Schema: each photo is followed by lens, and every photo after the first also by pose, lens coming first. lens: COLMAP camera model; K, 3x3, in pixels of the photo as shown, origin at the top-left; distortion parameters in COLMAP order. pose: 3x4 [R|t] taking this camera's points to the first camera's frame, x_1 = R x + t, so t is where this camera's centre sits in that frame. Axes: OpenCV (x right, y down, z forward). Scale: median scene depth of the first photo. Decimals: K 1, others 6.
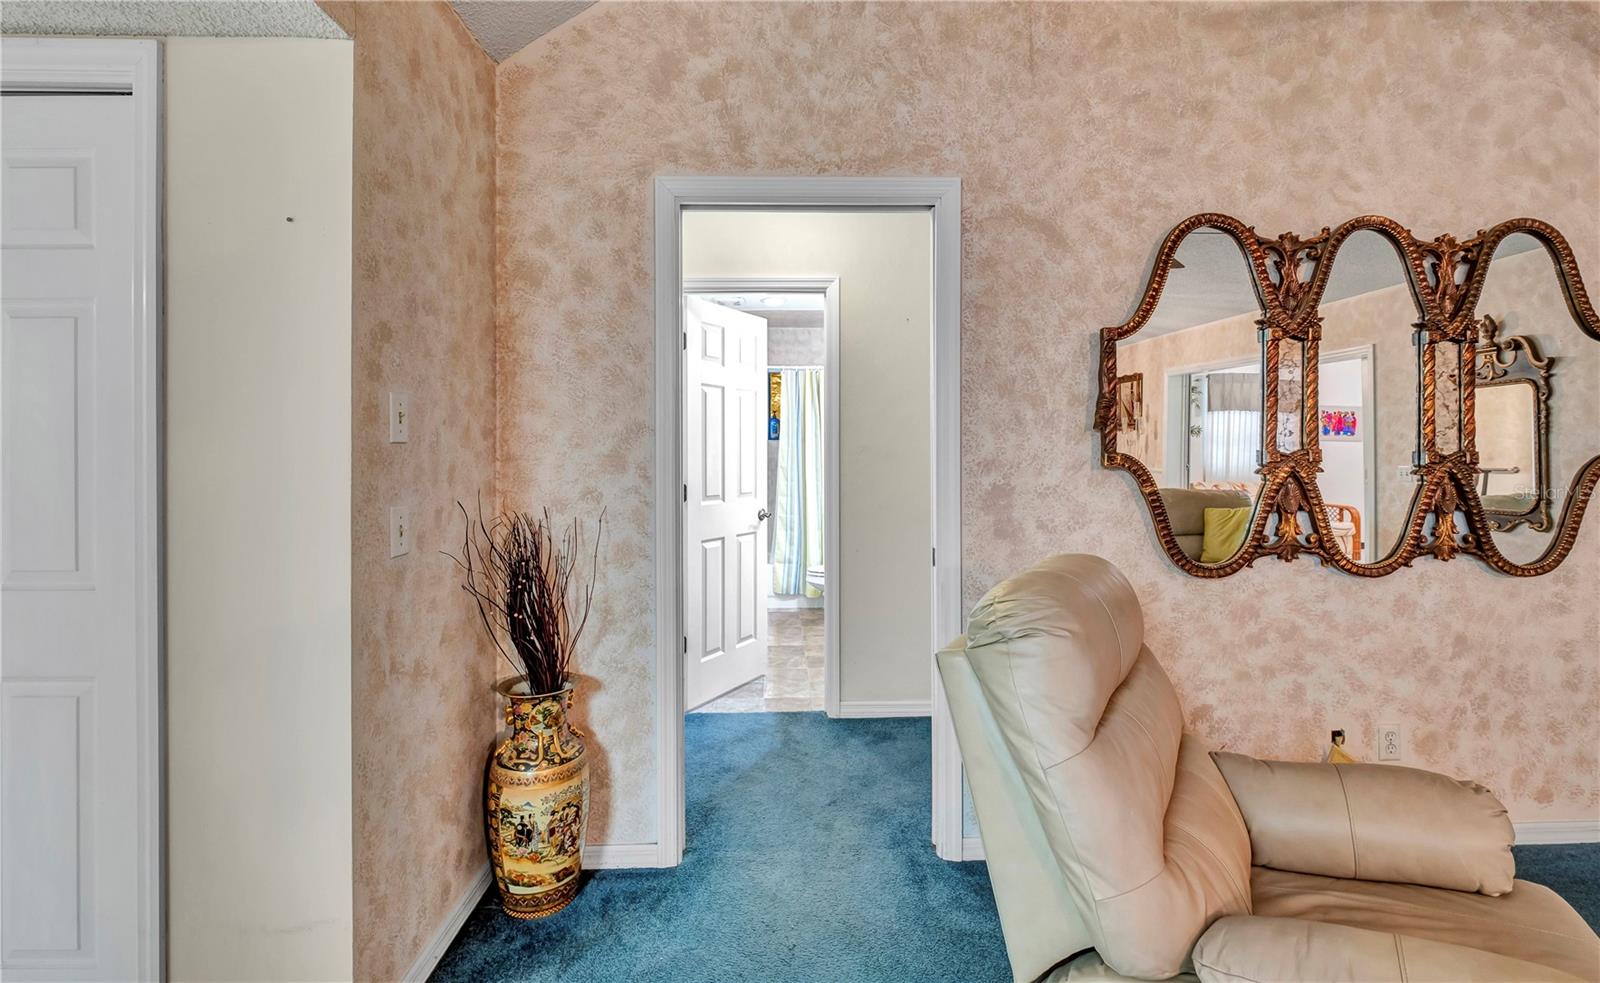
lens RADIAL K [[696.7, 0, 803.1], [0, 696.7, 457.8], [0, 0, 1]] dist [0.001799, -0.004634]
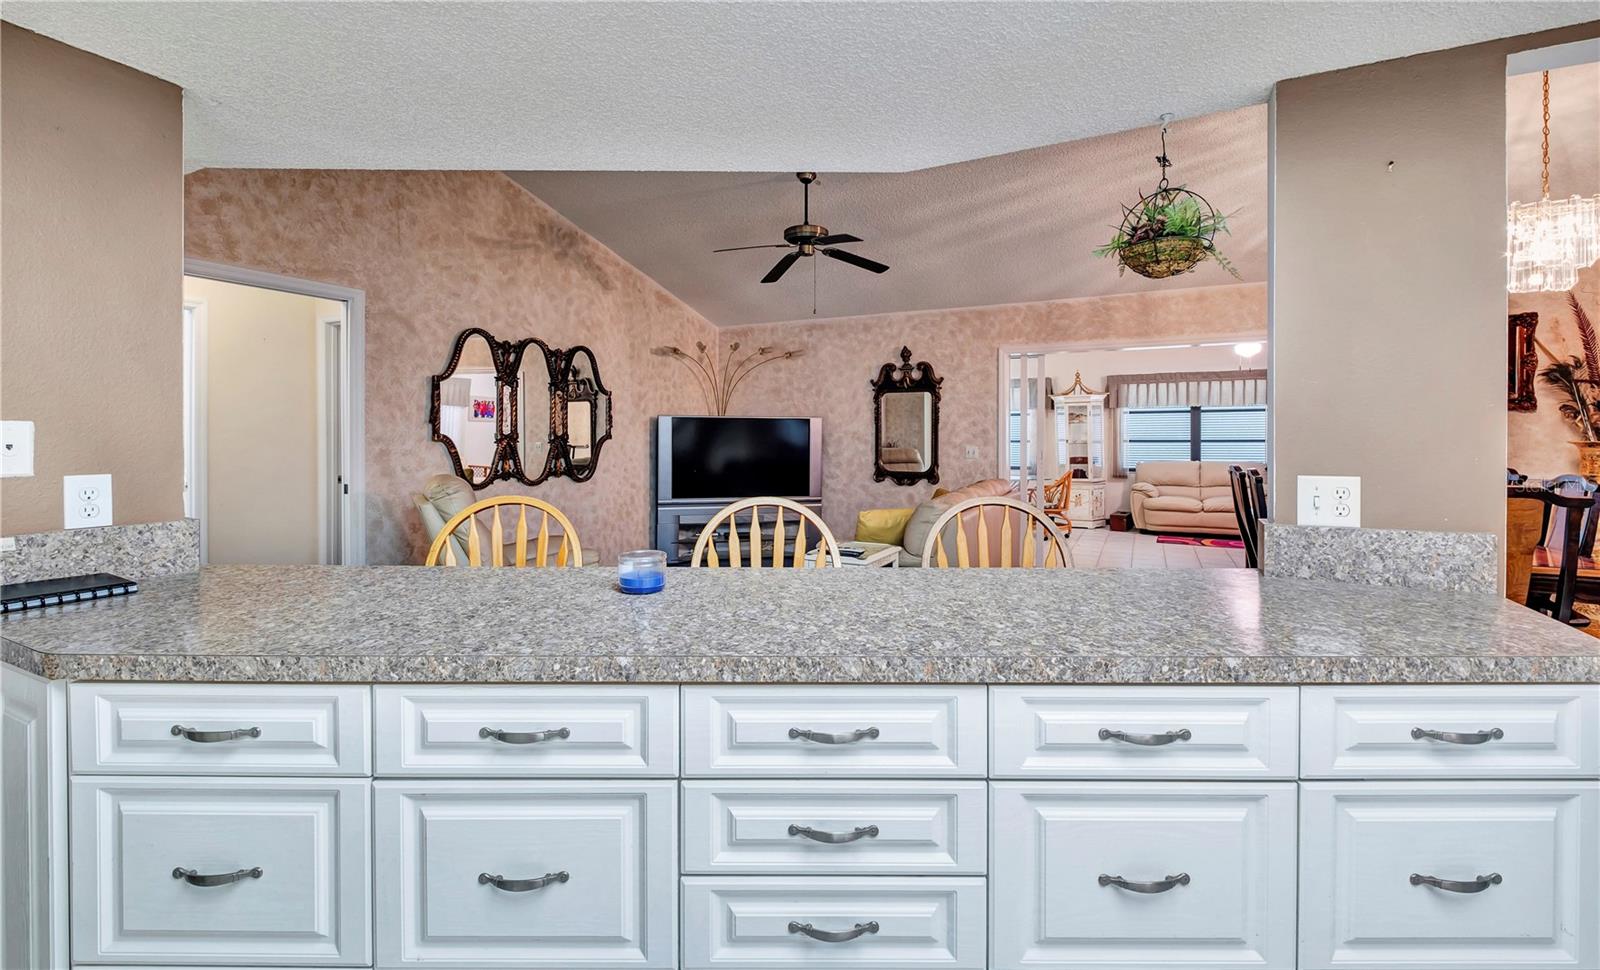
lens RADIAL K [[696.7, 0, 798.9], [0, 696.7, 443.7], [0, 0, 1]] dist [0.001799, -0.004634]
pose [[0.467205, -0.004546, 0.884137, -0.907592], [-0.003000, 0.999973, 0.006727, 0.005817], [-0.884144, -0.005795, 0.467179, -0.955861]]
